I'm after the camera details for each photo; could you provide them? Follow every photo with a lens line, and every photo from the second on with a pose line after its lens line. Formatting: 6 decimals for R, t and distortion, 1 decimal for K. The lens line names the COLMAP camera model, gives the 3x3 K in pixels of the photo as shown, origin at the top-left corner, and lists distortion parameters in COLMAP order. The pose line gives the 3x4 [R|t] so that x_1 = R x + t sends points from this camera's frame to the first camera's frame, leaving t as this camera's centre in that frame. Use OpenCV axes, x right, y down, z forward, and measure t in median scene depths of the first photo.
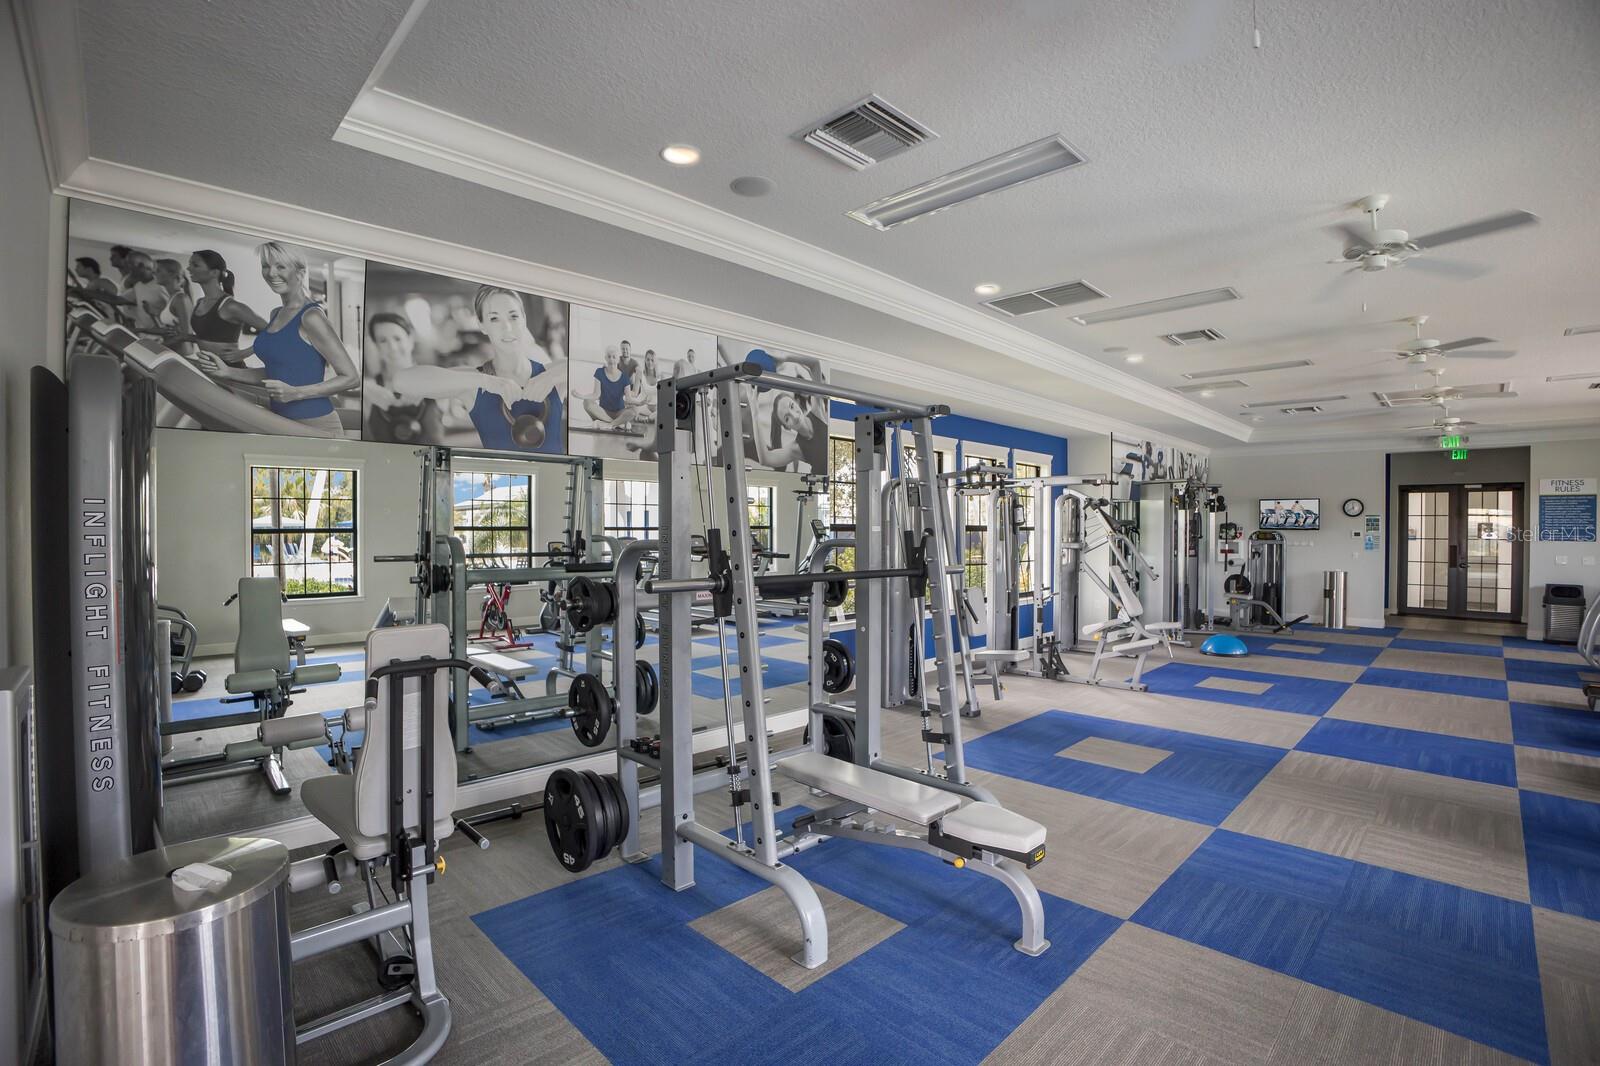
lens RADIAL K [[761.7, 0, 800.0], [0, 761.7, 533.0], [0, 0, 1]] dist [-0.114957, 0.027209]
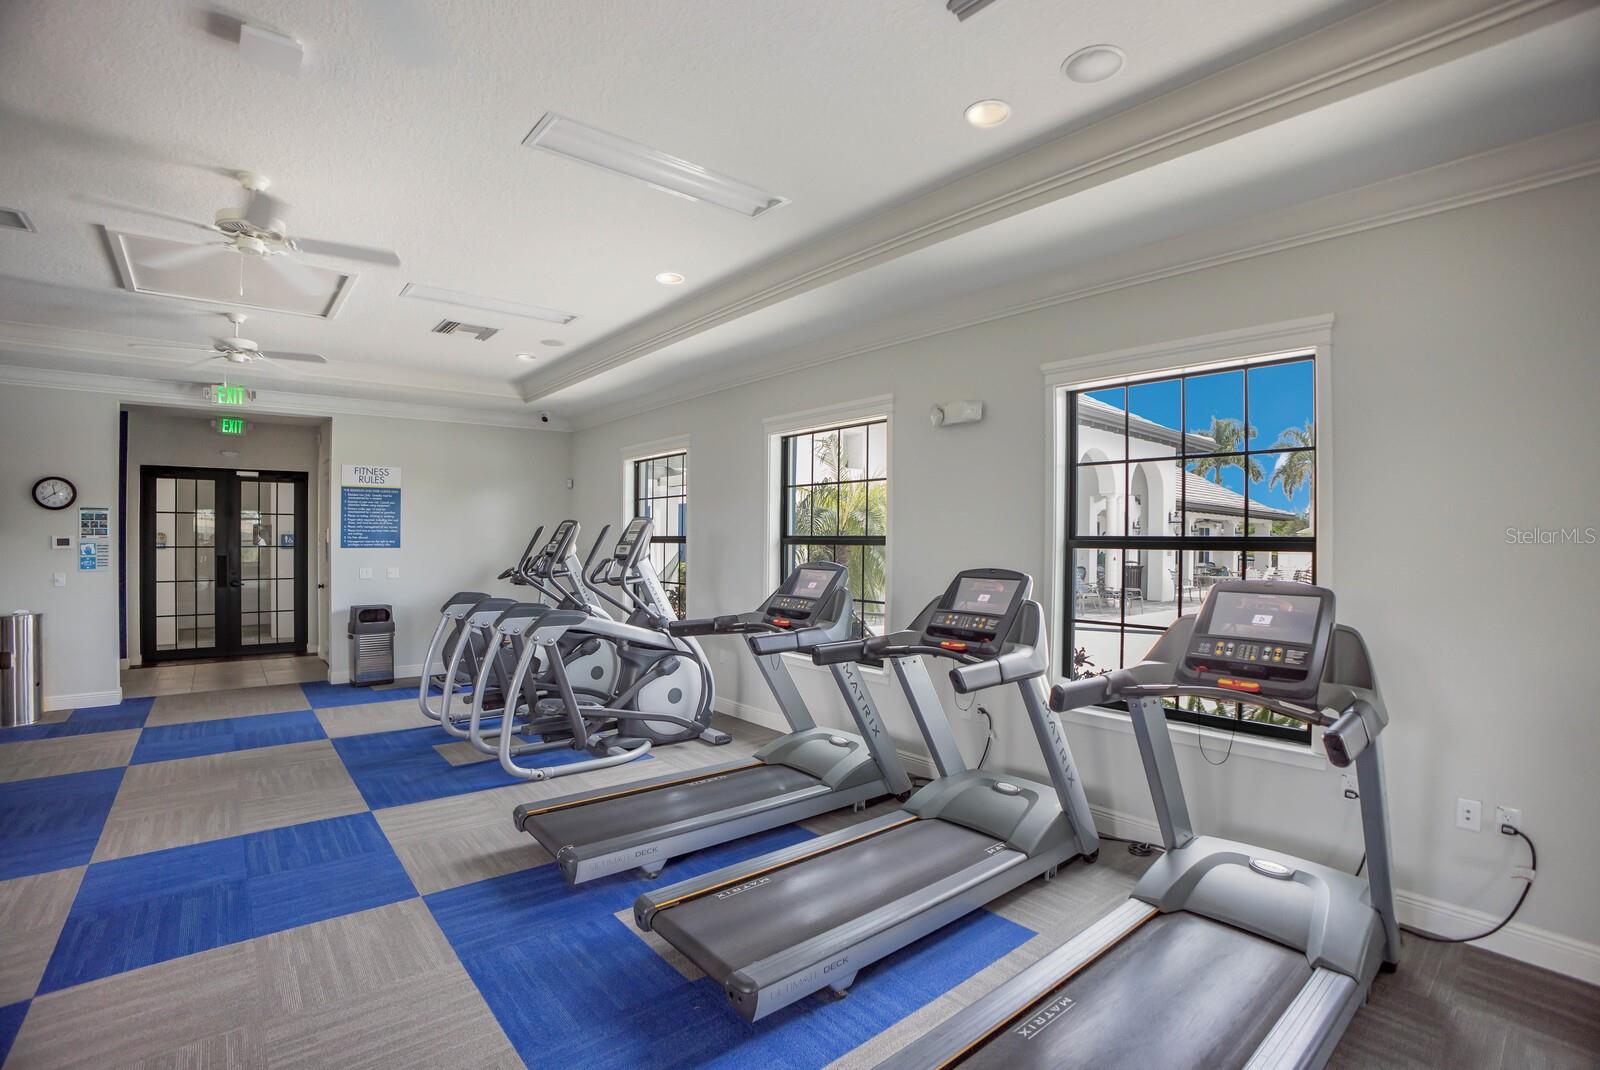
lens RADIAL K [[761.7, 0, 800.0], [0, 761.7, 535.0], [0, 0, 1]] dist [-0.114957, 0.027209]
pose [[0.109675, -0.002182, 0.993965, 0.363270], [0.007856, 0.999968, 0.001329, 0.000116], [-0.993936, 0.007663, 0.109688, 0.439055]]
